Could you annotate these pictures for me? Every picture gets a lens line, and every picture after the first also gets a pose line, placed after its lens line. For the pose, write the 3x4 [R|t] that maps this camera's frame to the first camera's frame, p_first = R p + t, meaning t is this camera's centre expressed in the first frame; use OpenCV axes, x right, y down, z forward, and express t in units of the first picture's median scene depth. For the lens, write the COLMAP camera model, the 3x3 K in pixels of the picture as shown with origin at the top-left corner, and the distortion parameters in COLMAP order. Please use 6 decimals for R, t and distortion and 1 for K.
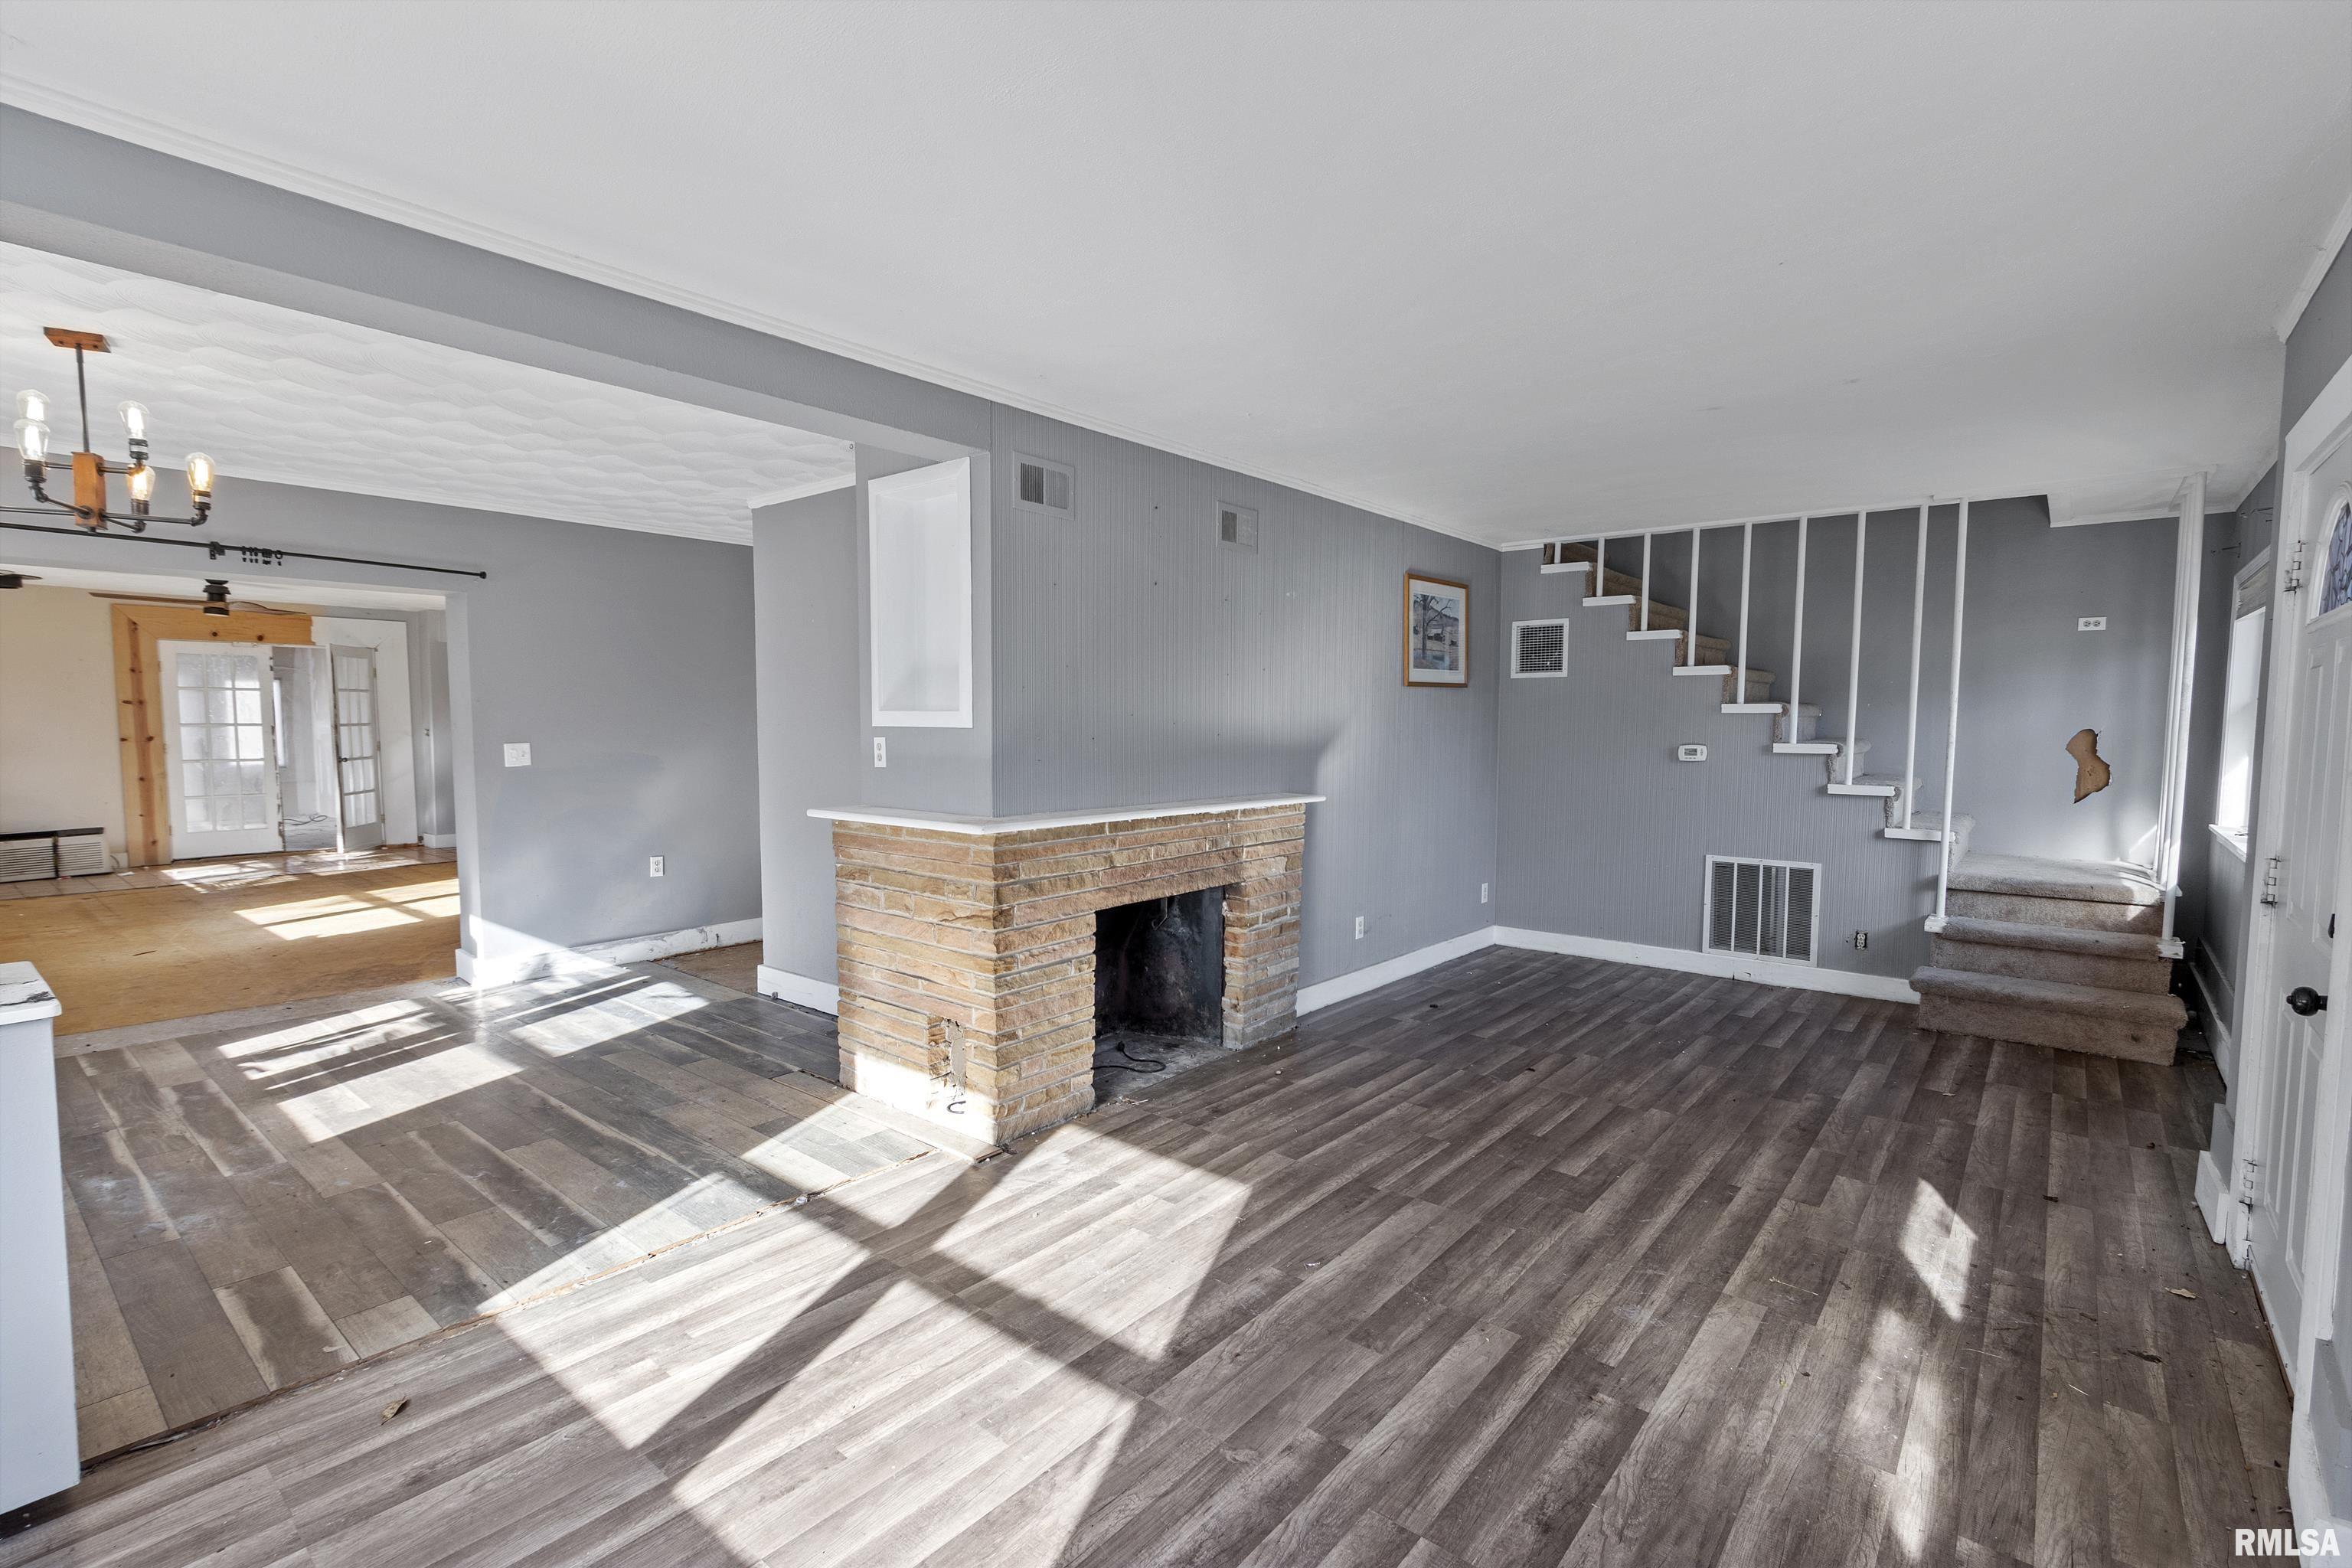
lens RADIAL K [[1075.6, 0, 1171.0], [0, 1075.6, 796.0], [0, 0, 1]] dist [0.006226, -0.000608]
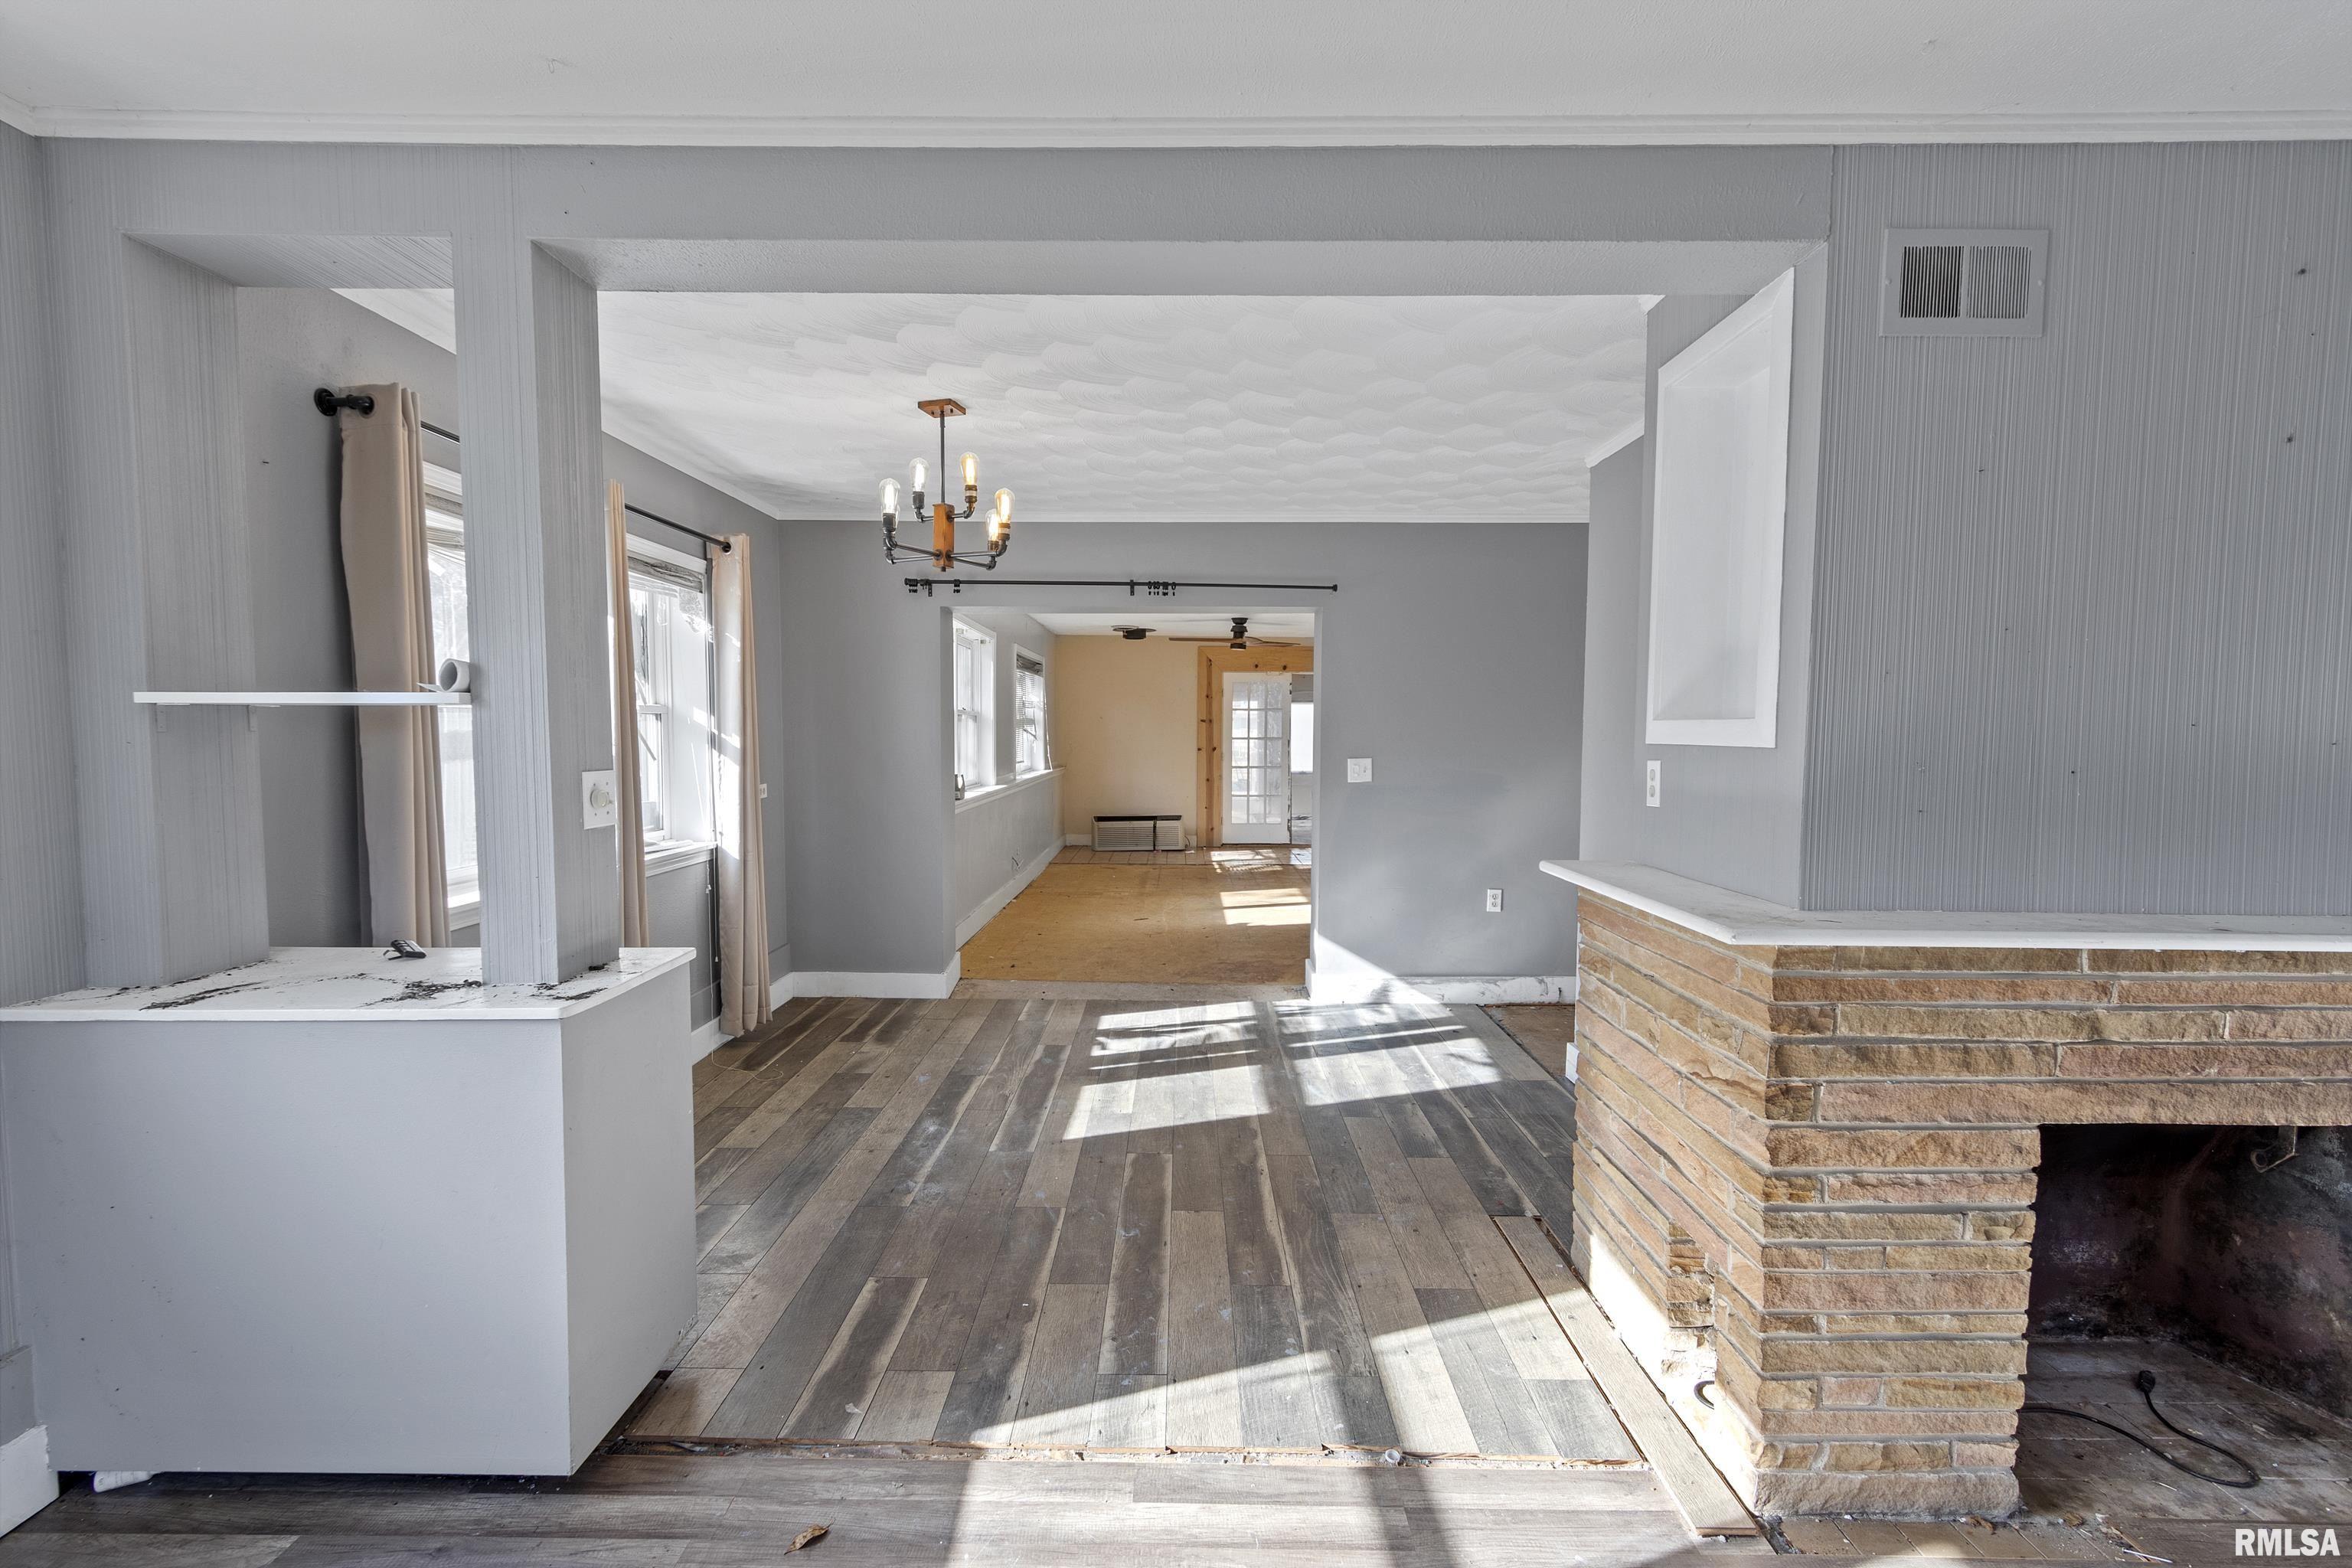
lens RADIAL K [[1075.6, 0, 1171.0], [0, 1075.6, 796.0], [0, 0, 1]] dist [0.006226, -0.000608]
pose [[0.632206, 0.046595, -0.773398, 0.054739], [-0.058494, 0.998212, 0.012324, -0.026105], [0.772589, 0.037447, 0.633801, 0.389796]]
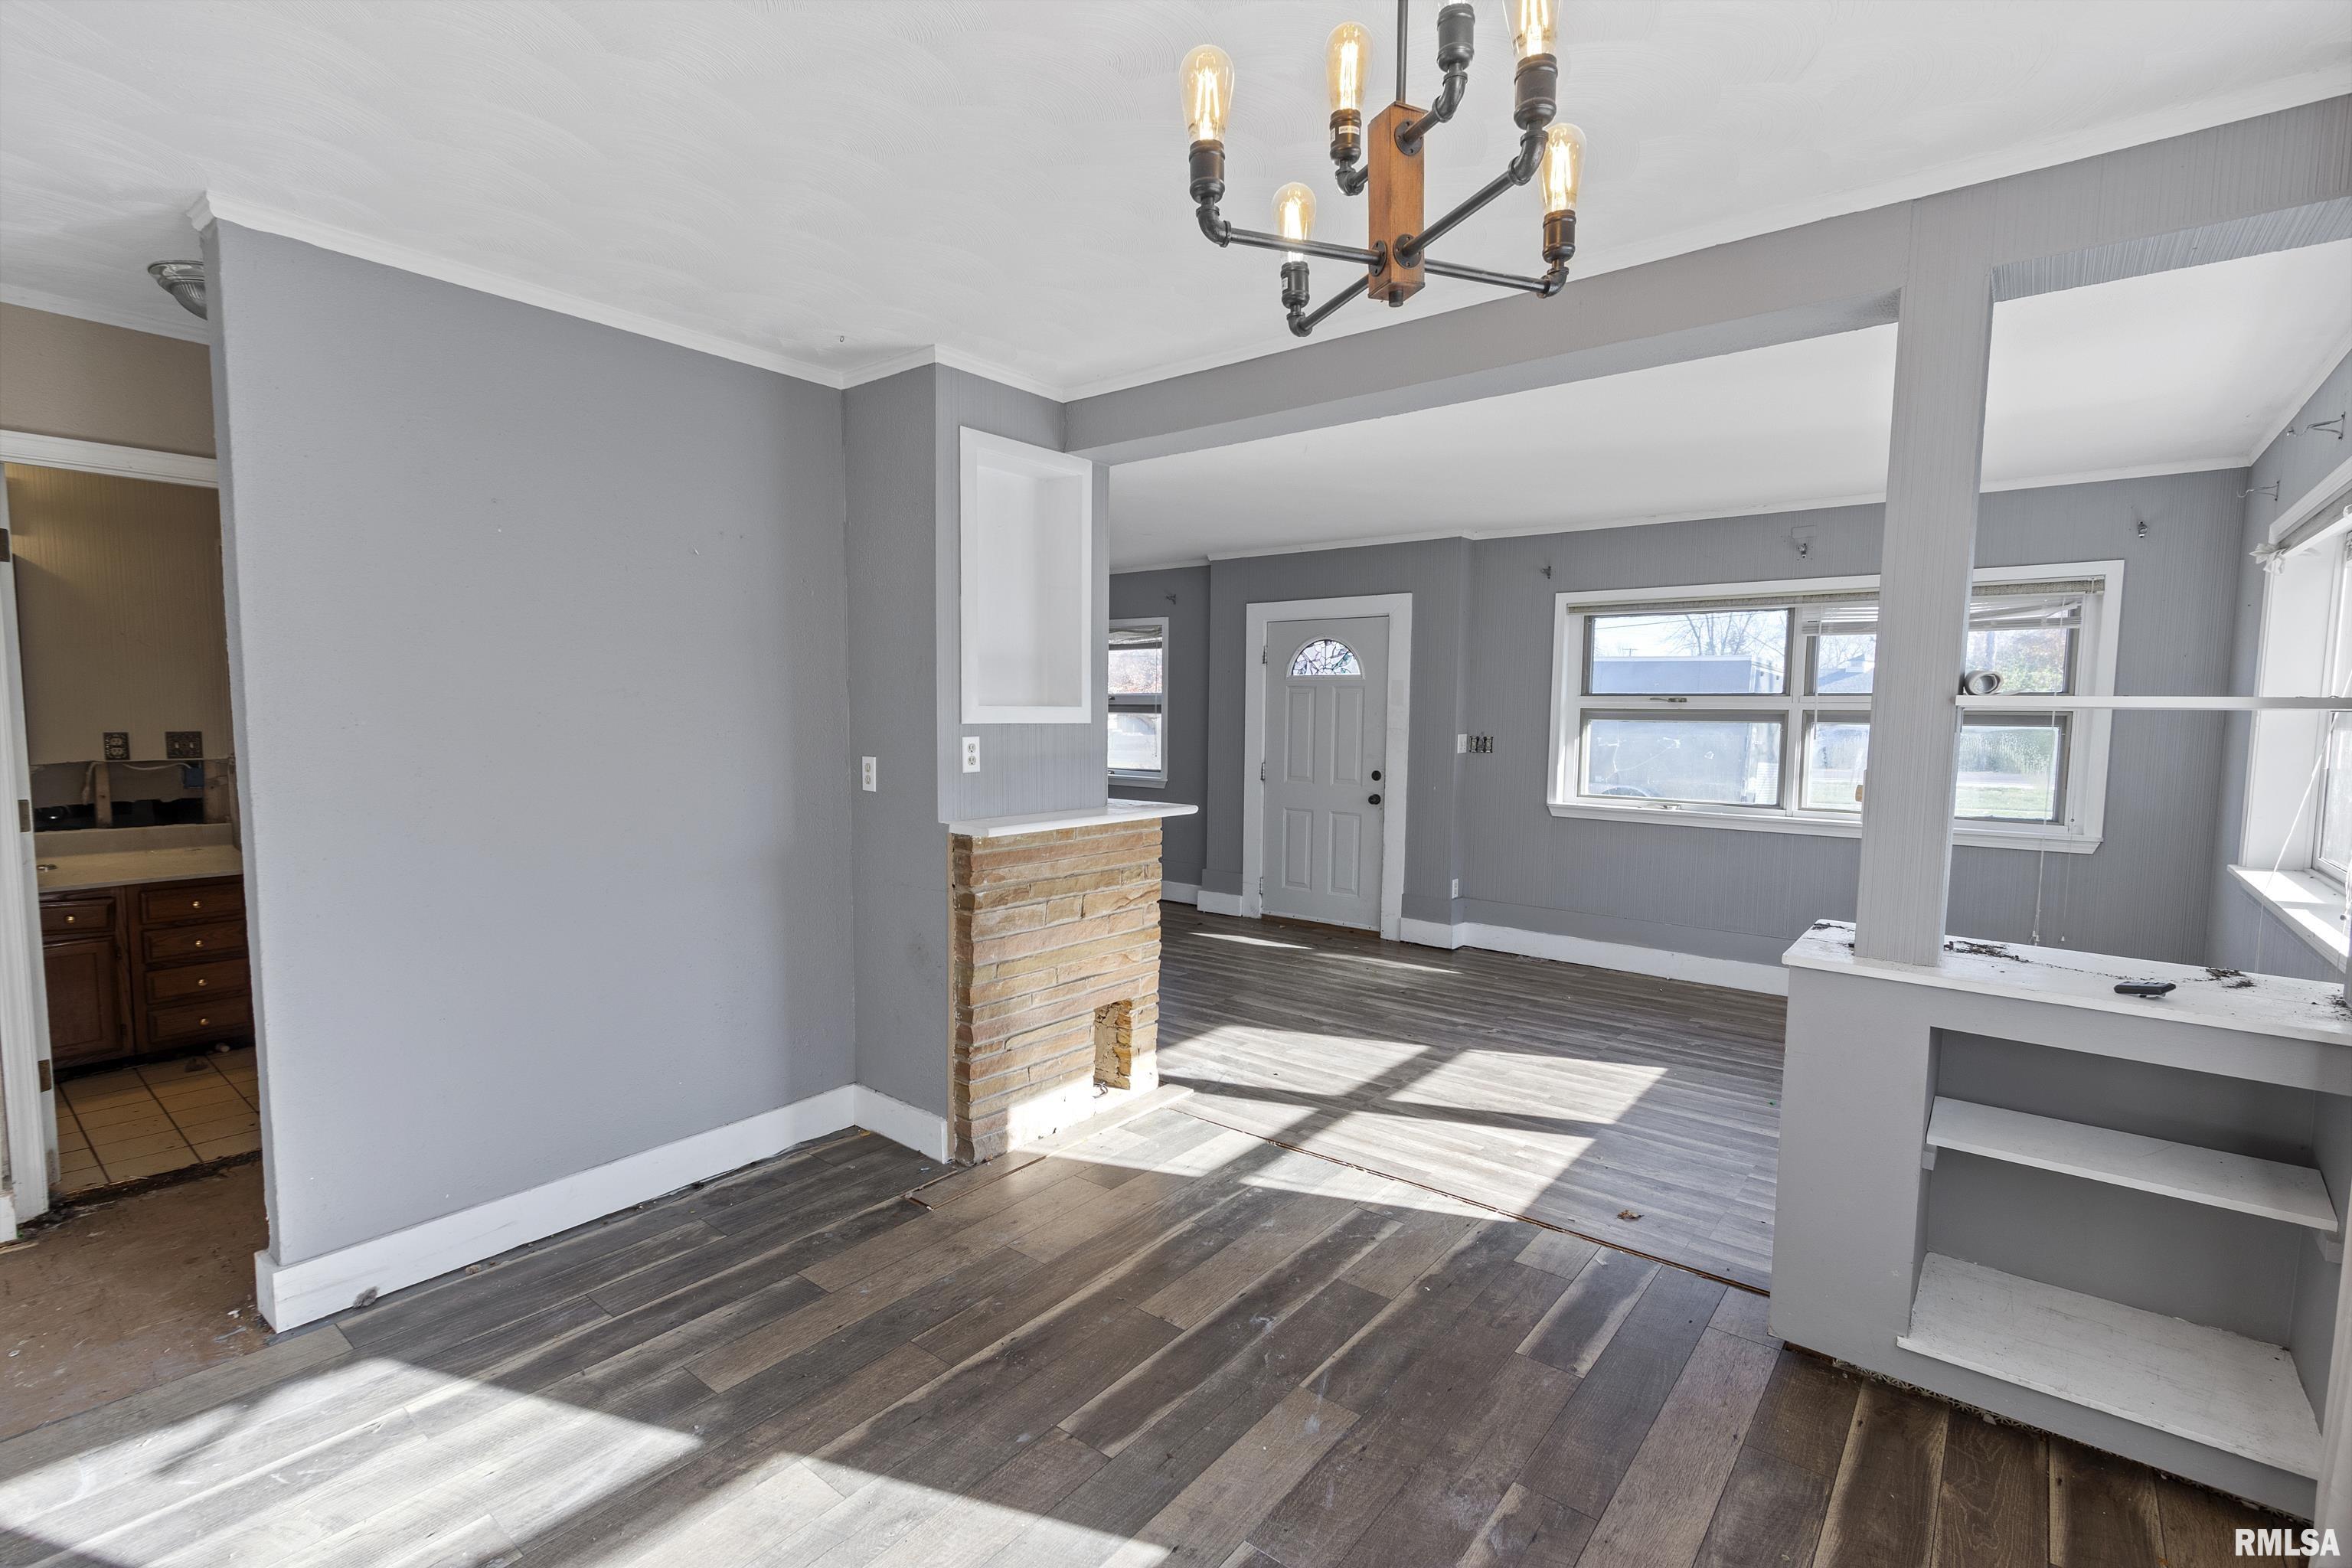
lens RADIAL K [[1075.6, 0, 1171.0], [0, 1075.6, 796.0], [0, 0, 1]] dist [0.006226, -0.000608]
pose [[-0.020023, -0.084472, 0.996225, -1.210469], [0.063476, 0.994307, 0.085585, -0.076616], [-0.997782, 0.064950, -0.014547, 0.931702]]
